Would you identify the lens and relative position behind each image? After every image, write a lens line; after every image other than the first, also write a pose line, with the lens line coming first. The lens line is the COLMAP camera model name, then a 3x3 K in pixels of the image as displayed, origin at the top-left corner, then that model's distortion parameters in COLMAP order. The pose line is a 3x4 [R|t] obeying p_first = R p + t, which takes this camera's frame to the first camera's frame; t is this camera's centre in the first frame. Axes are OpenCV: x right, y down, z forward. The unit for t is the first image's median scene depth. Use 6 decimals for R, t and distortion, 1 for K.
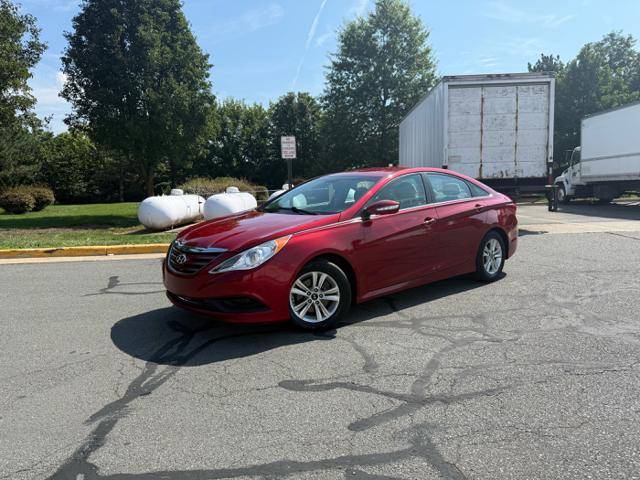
lens RADIAL K [[485.8, 0, 328.0], [0, 485.8, 238.1], [0, 0, 1]] dist [0.041333, -0.067302]
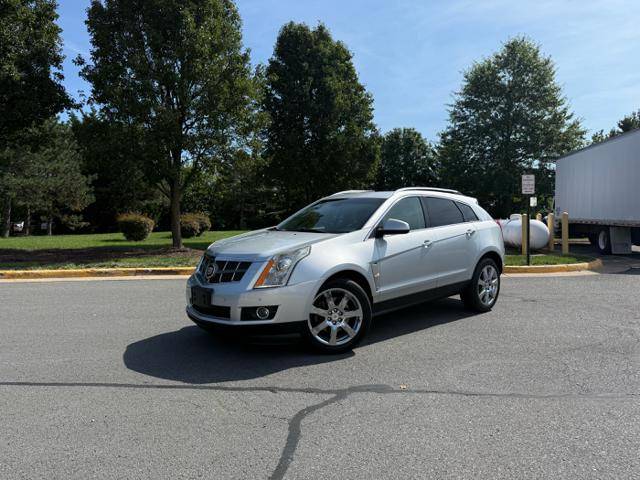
lens RADIAL K [[485.8, 0, 320.6], [0, 485.8, 238.6], [0, 0, 1]] dist [0.041333, -0.067302]
pose [[0.989372, 0.023524, -0.143494, -0.197028], [-0.032426, 0.997671, -0.060017, 0.011755], [0.141748, 0.064032, 0.987830, -0.093605]]
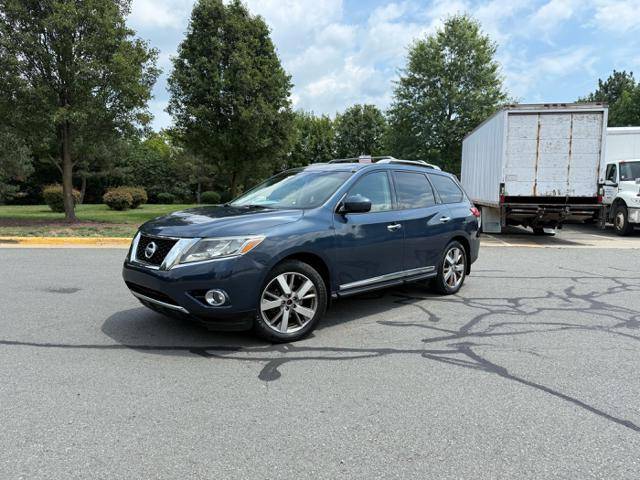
lens RADIAL K [[485.8, 0, 322.9], [0, 485.8, 241.8], [0, 0, 1]] dist [0.041333, -0.067302]
pose [[0.991068, 0.048394, -0.124270, -0.013825], [-0.049249, 0.998779, -0.003813, 0.006533], [0.123934, 0.009899, 0.992241, -0.099337]]
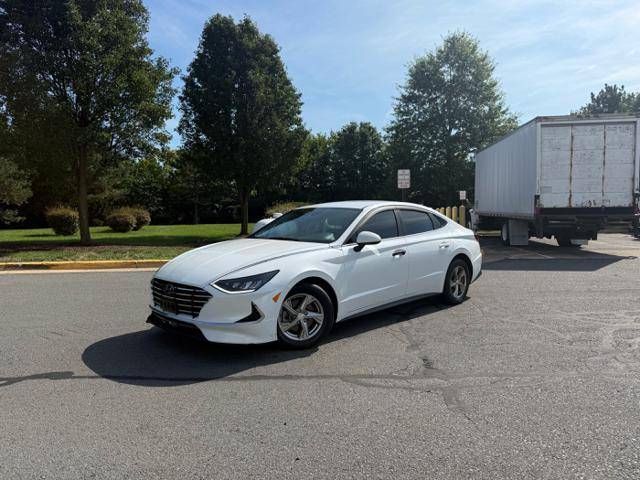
lens RADIAL K [[485.8, 0, 323.5], [0, 485.8, 240.6], [0, 0, 1]] dist [0.041333, -0.067302]
pose [[0.995255, 0.019256, -0.095373, -0.080723], [-0.023558, 0.998746, -0.044184, 0.009393], [0.094402, 0.046221, 0.994461, -0.090116]]
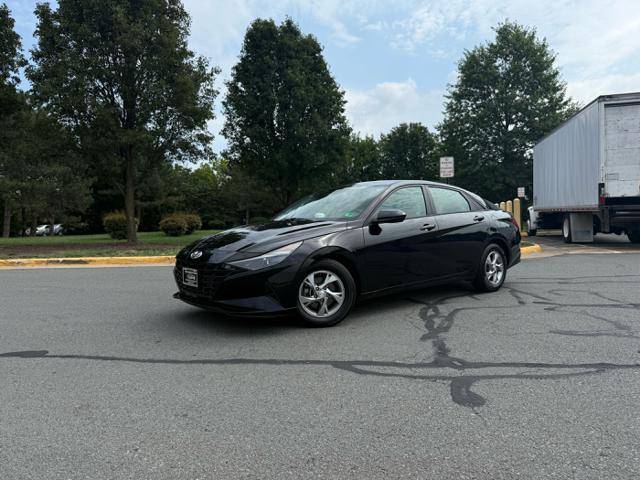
lens RADIAL K [[485.8, 0, 310.1], [0, 485.8, 238.1], [0, 0, 1]] dist [0.041333, -0.067302]
pose [[0.972500, 0.008026, -0.232763, -0.061986], [-0.023035, 0.997820, -0.061838, 0.022569], [0.231760, 0.065500, 0.970565, -0.059352]]
